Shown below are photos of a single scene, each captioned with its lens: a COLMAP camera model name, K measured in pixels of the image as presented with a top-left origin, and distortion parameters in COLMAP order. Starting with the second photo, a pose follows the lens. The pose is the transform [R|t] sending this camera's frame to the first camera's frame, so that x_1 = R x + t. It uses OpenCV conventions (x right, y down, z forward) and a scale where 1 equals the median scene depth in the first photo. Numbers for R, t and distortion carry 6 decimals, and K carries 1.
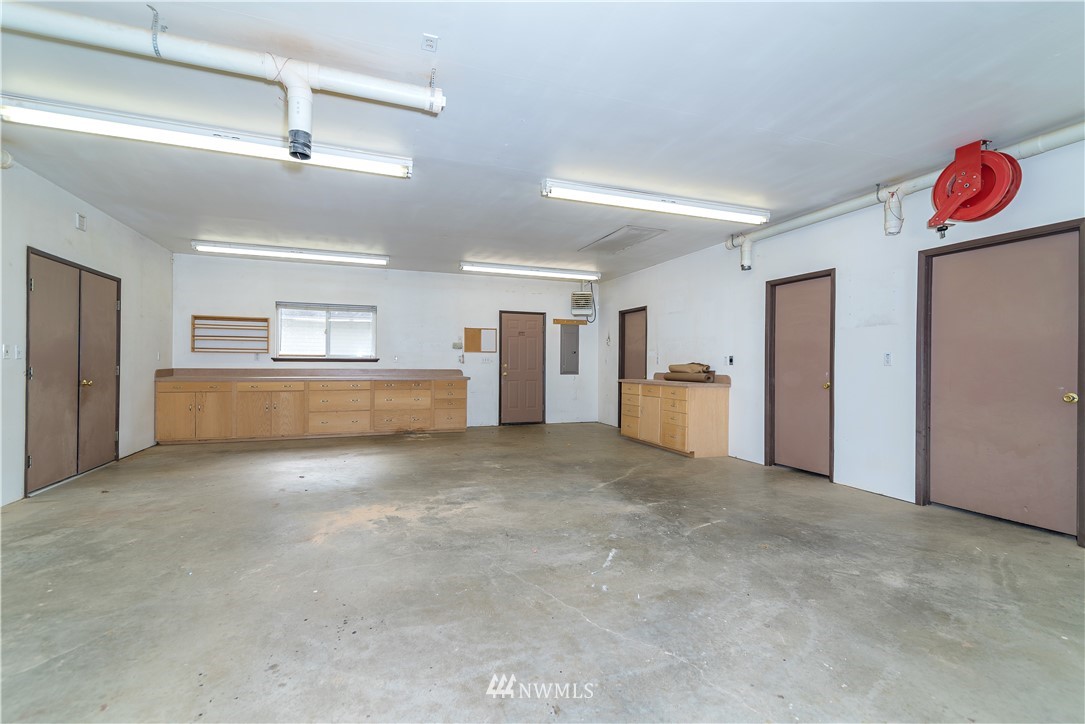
lens RADIAL K [[486.6, 0, 542.5], [0, 486.6, 362.0], [0, 0, 1]] dist [0.011280, 0.000102]
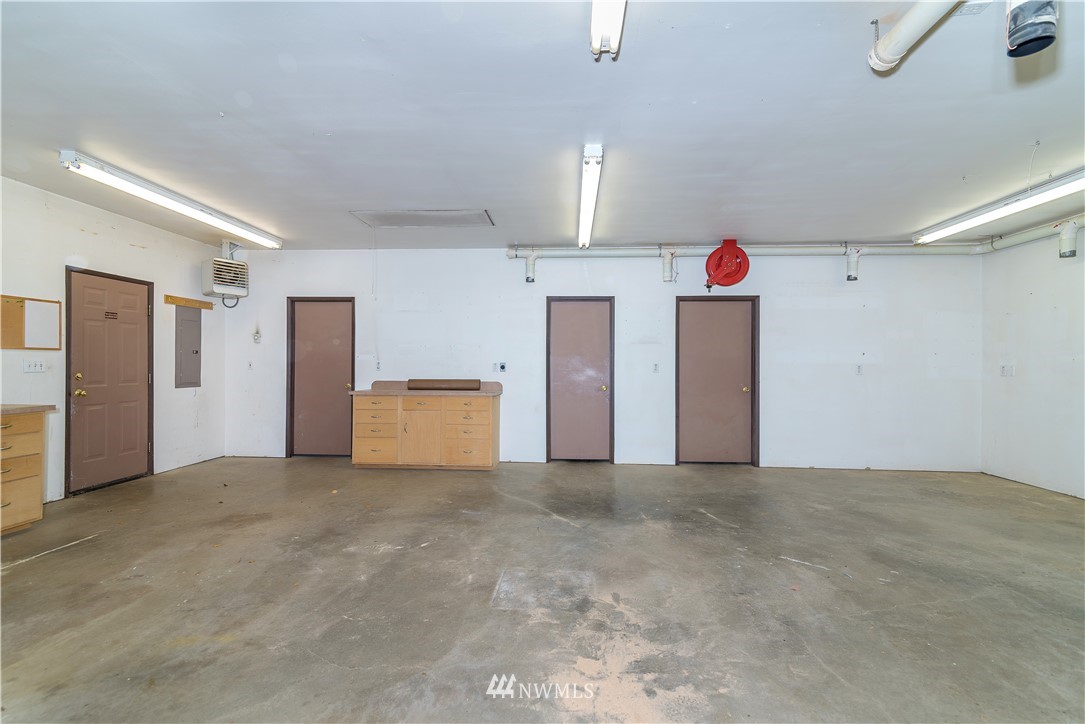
lens RADIAL K [[486.6, 0, 542.5], [0, 486.6, 362.0], [0, 0, 1]] dist [0.011280, 0.000102]
pose [[0.410196, -0.000064, 0.911997, -0.738094], [-0.006474, 0.999975, 0.002981, -0.025861], [-0.911974, -0.007127, 0.410185, 0.748289]]
